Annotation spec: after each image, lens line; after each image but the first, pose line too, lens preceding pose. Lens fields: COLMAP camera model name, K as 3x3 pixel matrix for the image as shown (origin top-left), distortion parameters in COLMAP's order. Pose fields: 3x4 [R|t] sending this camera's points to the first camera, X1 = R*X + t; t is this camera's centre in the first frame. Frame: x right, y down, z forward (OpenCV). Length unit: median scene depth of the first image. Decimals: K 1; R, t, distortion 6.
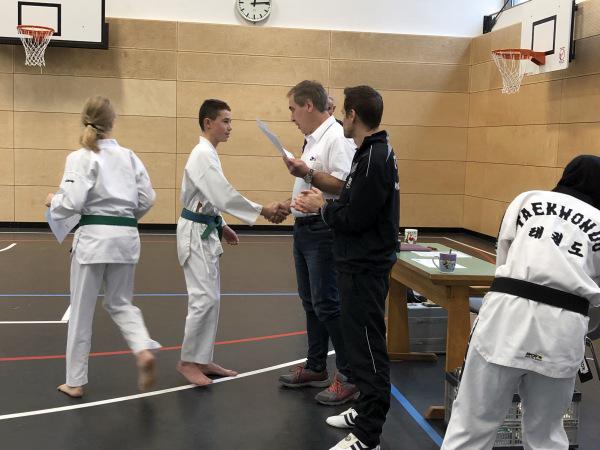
lens RADIAL K [[784.4, 0, 300.0], [0, 784.4, 225.0], [0, 0, 1]] dist [-0.002575, 0.025156]
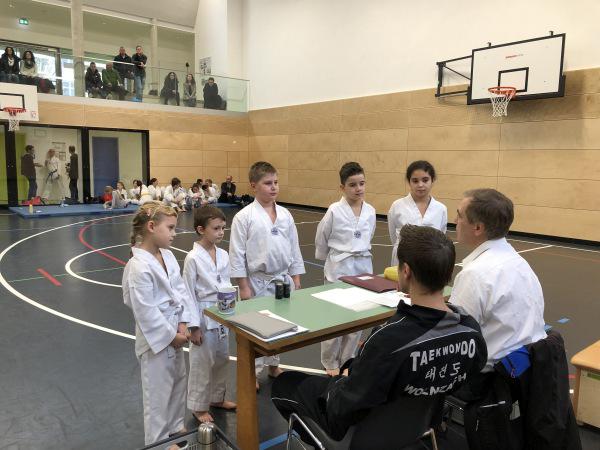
lens RADIAL K [[481.4, 0, 296.9], [0, 481.4, 226.0], [0, 0, 1]] dist [0.002398, 0.005251]
pose [[0.480742, 0.097255, -0.871452, 0.253246], [-0.089366, 0.994090, 0.061642, -0.032070], [0.872296, 0.048244, 0.486592, 0.289976]]
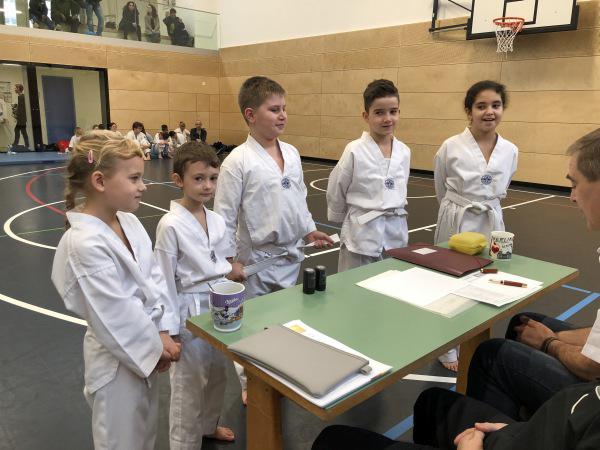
lens RADIAL K [[480.7, 0, 301.1], [0, 480.7, 222.6], [0, 0, 1]] dist [0.001685, 0.009511]
pose [[0.542645, 0.175939, -0.821330, 0.165078], [-0.089566, 0.984362, 0.151688, -0.024443], [0.835174, -0.008750, 0.549917, 0.313714]]
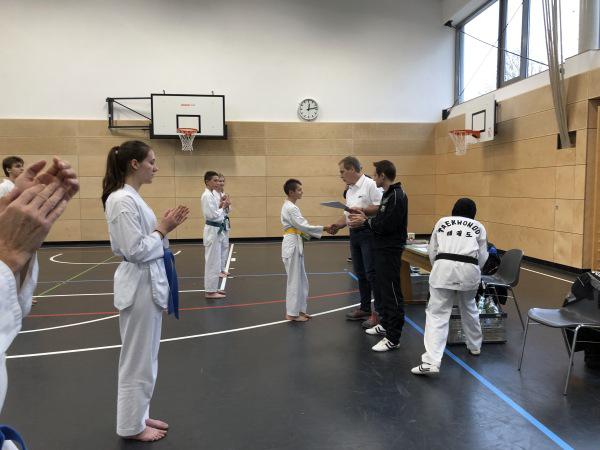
lens RADIAL K [[480.6, 0, 303.1], [0, 480.6, 231.5], [0, 0, 1]] dist [0.004370, 0.004894]
pose [[0.997809, -0.032694, -0.057516, -0.020171], [0.031922, 0.999388, -0.014289, 0.004092], [0.057948, 0.012421, 0.998242, -0.069837]]
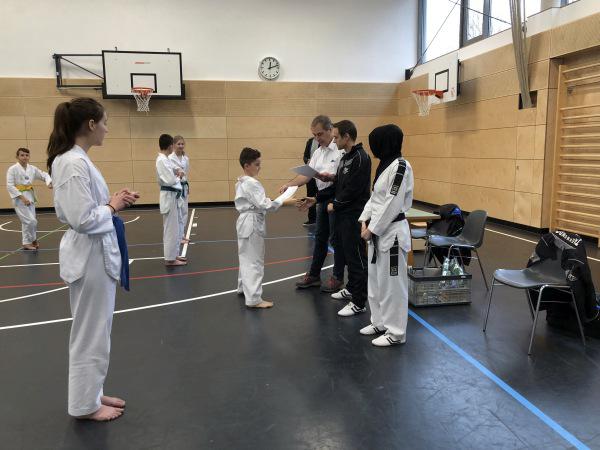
lens RADIAL K [[480.7, 0, 301.1], [0, 480.7, 222.6], [0, 0, 1]] dist [0.001685, 0.009511]
pose [[0.998867, -0.046290, 0.011006, -0.020072], [0.045719, 0.997827, 0.047452, 0.003423], [-0.013178, -0.046895, 0.998813, -0.054601]]
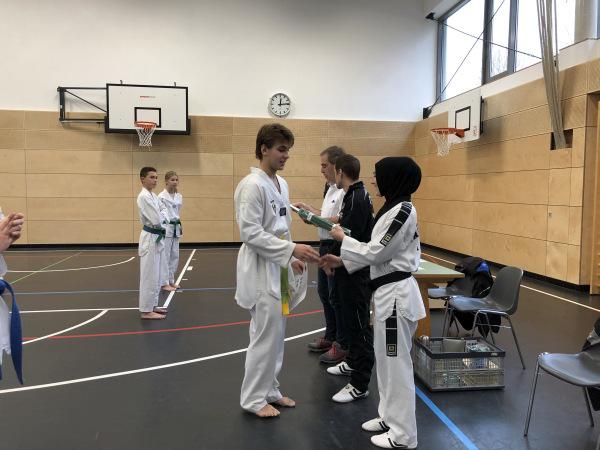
lens RADIAL K [[481.4, 0, 296.9], [0, 481.4, 226.0], [0, 0, 1]] dist [0.002398, 0.005251]
pose [[0.999361, -0.021408, -0.028613, -0.000719], [0.020584, 0.999374, -0.028772, -0.003840], [0.029211, 0.028165, 0.999176, 0.021980]]
